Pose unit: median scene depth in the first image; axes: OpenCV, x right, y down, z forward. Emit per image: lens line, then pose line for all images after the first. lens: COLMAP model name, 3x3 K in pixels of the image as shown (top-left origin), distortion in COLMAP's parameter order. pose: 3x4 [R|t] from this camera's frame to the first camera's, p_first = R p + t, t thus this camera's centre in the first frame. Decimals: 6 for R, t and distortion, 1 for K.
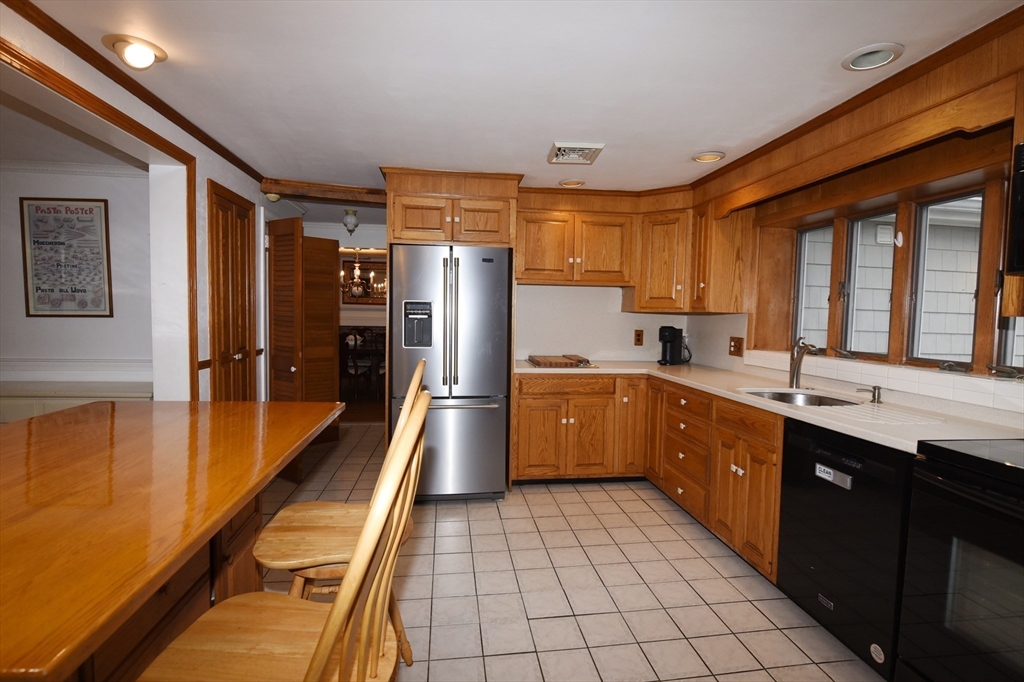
lens RADIAL K [[492.8, 0, 507.5], [0, 492.8, 341.7], [0, 0, 1]] dist [-0.012903, -0.003683]
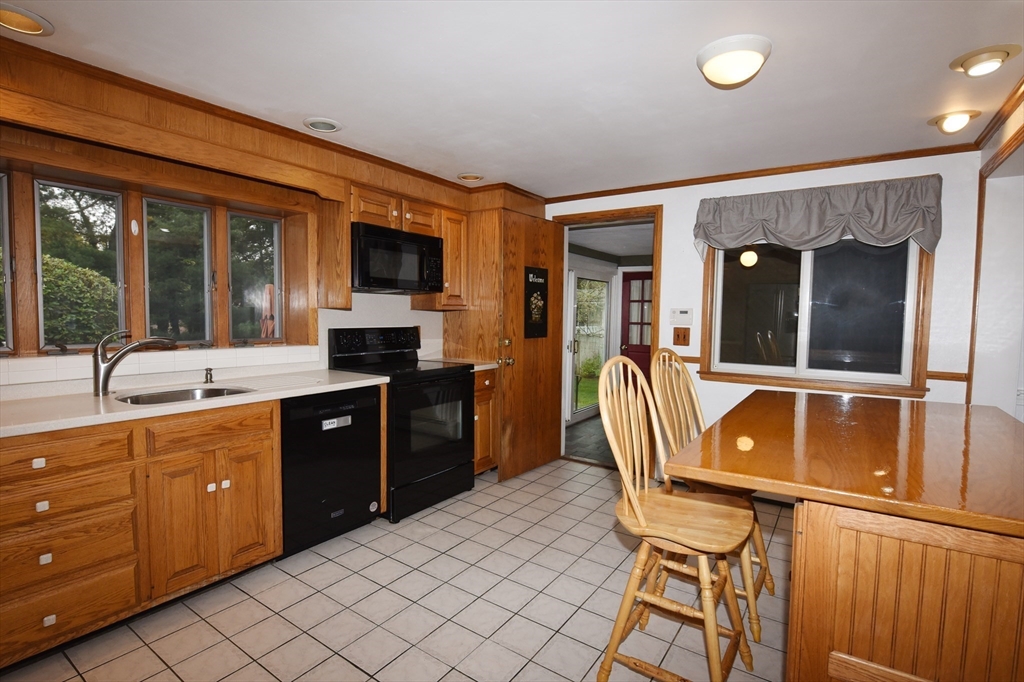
lens RADIAL K [[492.8, 0, 517.5], [0, 492.8, 344.5], [0, 0, 1]] dist [-0.012903, -0.003683]
pose [[-0.751944, -0.070446, 0.655453, -0.345334], [0.009418, 0.993025, 0.117531, -0.059806], [-0.659160, 0.094550, -0.746035, 0.921272]]
